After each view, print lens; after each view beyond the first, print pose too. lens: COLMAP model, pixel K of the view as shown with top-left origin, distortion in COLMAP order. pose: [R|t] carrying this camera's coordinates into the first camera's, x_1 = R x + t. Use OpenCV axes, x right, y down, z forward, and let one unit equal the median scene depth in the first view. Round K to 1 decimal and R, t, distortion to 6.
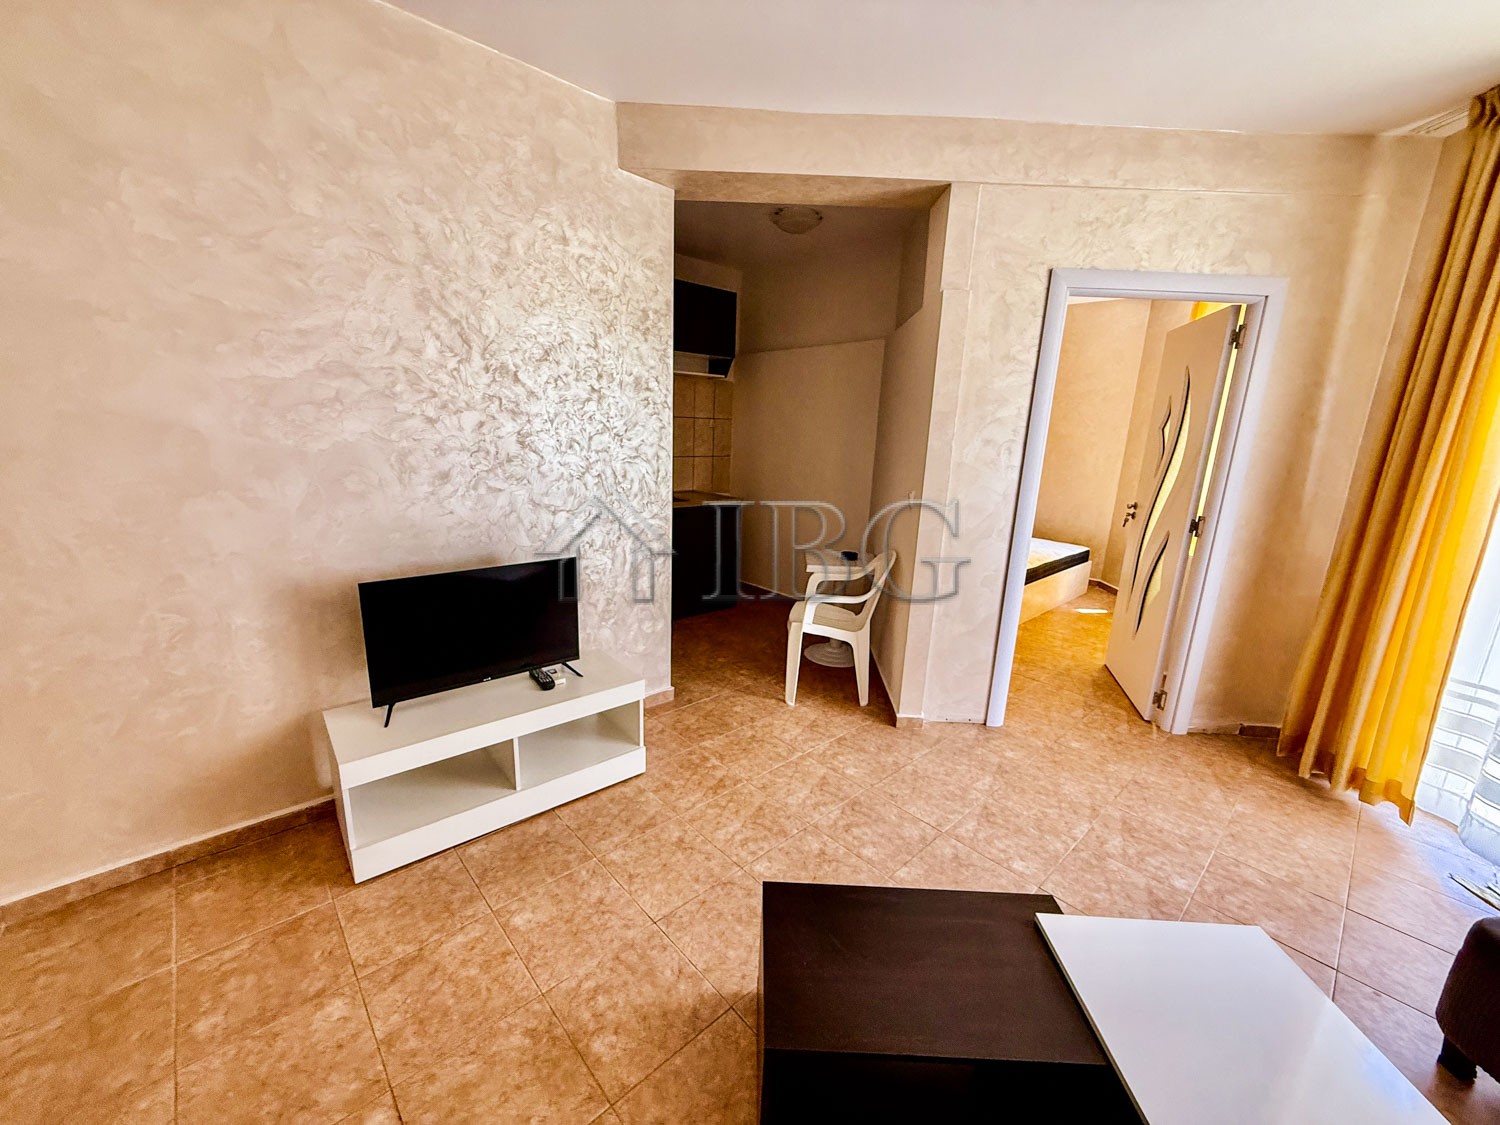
lens RADIAL K [[600.3, 0, 745.5], [0, 600.3, 561.2], [0, 0, 1]] dist [-0.000827, 0.000161]
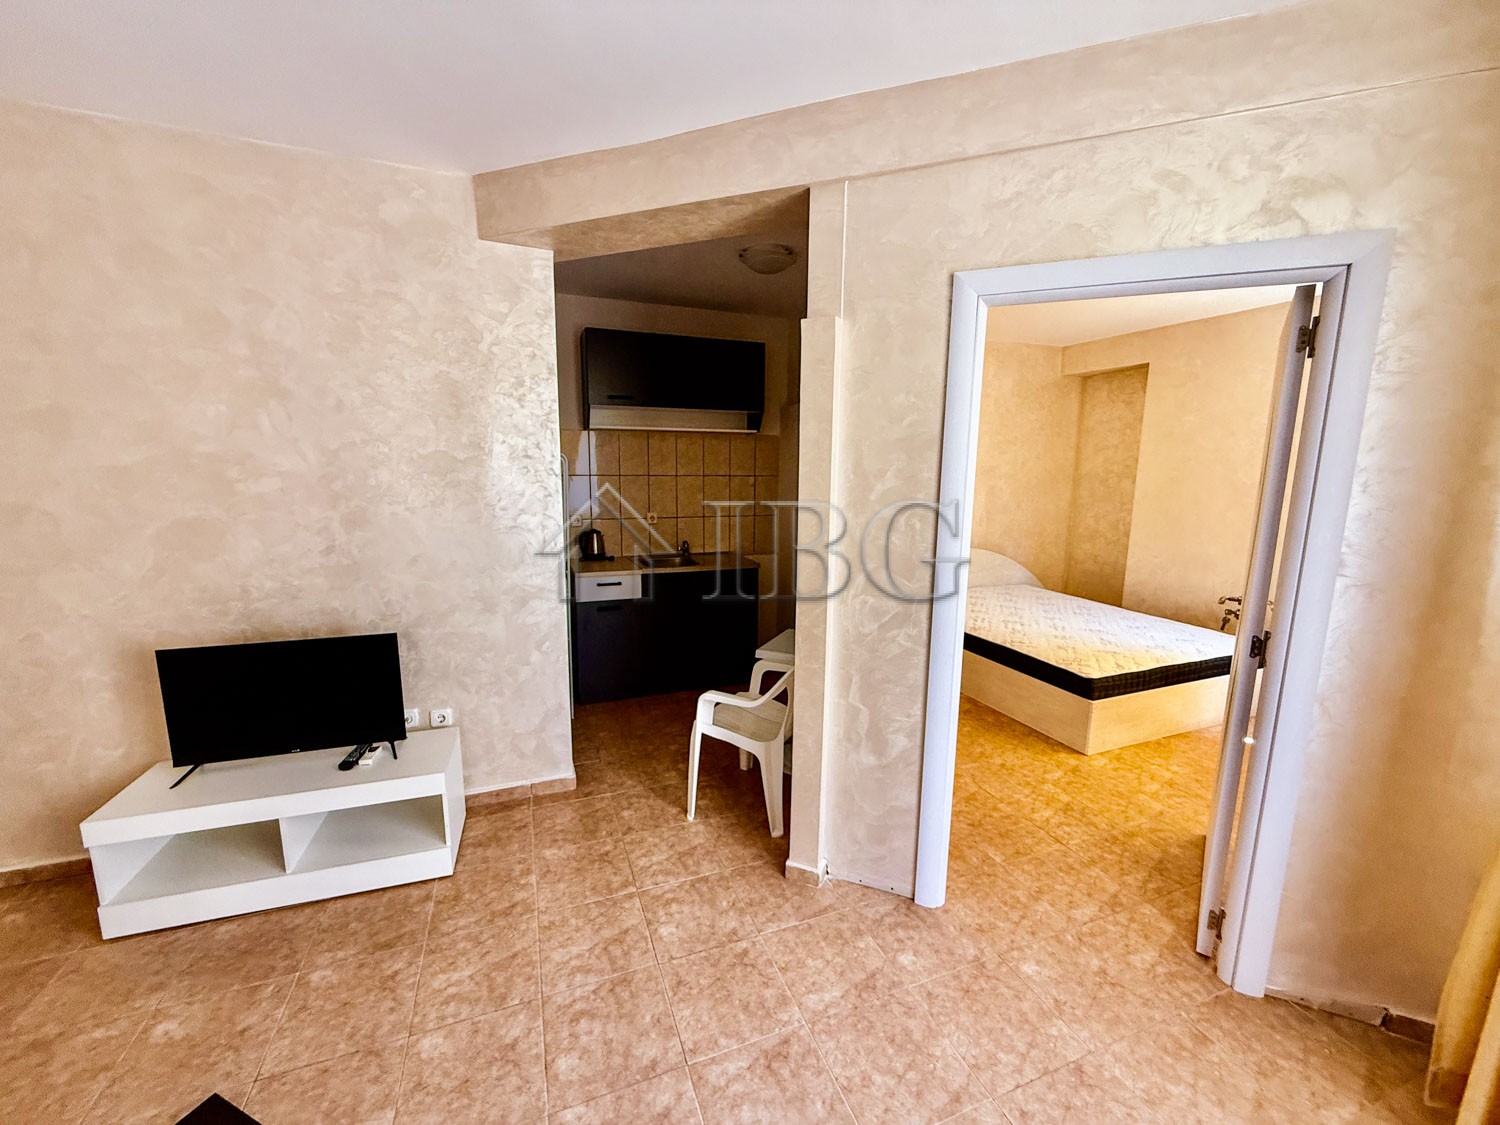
lens RADIAL K [[600.3, 0, 745.5], [0, 600.3, 561.2], [0, 0, 1]] dist [-0.000827, 0.000161]
pose [[0.930372, 0.030238, -0.365368, 0.551399], [-0.057847, 0.996217, -0.064856, -0.086146], [0.362024, 0.081475, 0.928601, 0.276181]]
